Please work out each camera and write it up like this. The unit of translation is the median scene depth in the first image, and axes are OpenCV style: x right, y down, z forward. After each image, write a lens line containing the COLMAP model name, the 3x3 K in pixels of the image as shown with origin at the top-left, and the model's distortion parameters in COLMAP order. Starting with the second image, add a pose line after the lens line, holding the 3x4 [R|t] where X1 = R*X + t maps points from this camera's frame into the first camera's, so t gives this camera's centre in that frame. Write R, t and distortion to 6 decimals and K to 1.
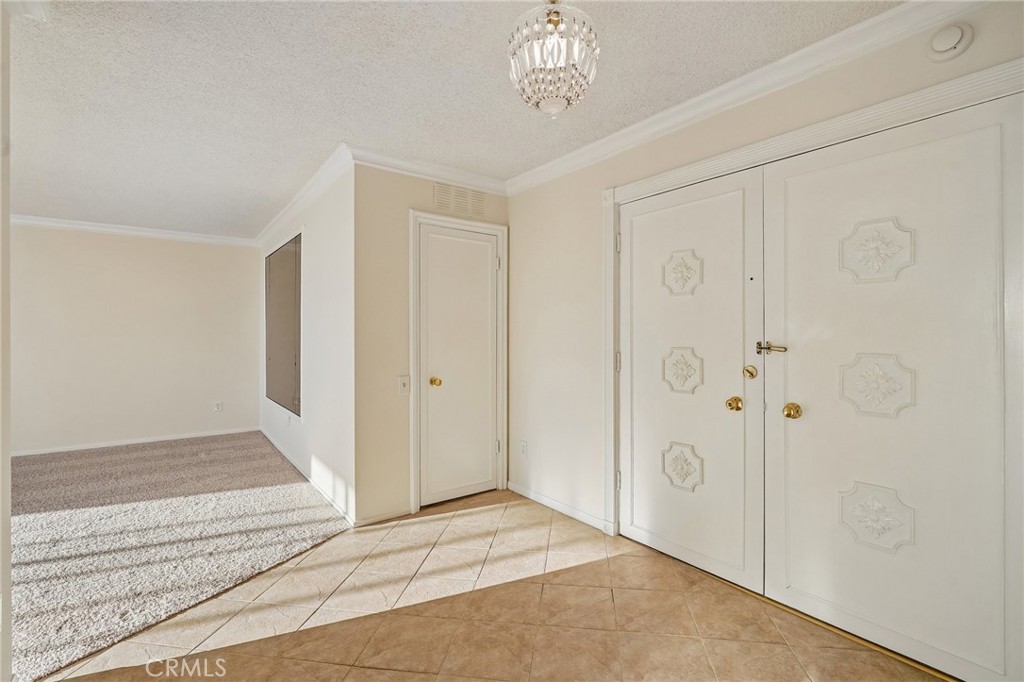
lens RADIAL K [[481.1, 0, 511.6], [0, 481.1, 337.7], [0, 0, 1]] dist [0.003333, 0.000779]
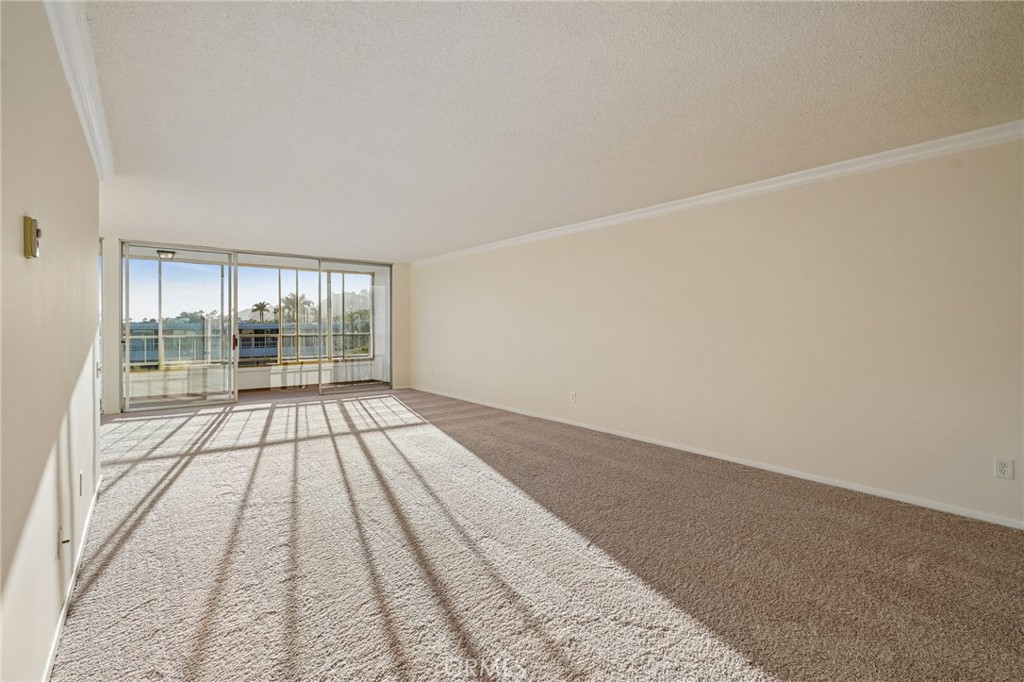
lens RADIAL K [[481.1, 0, 512.8], [0, 481.1, 334.4], [0, 0, 1]] dist [0.003333, 0.000779]
pose [[0.032499, 0.015636, -0.999349, -0.236658], [-0.005219, 0.999867, 0.015475, 0.006512], [0.999458, 0.004713, 0.032577, 0.796694]]
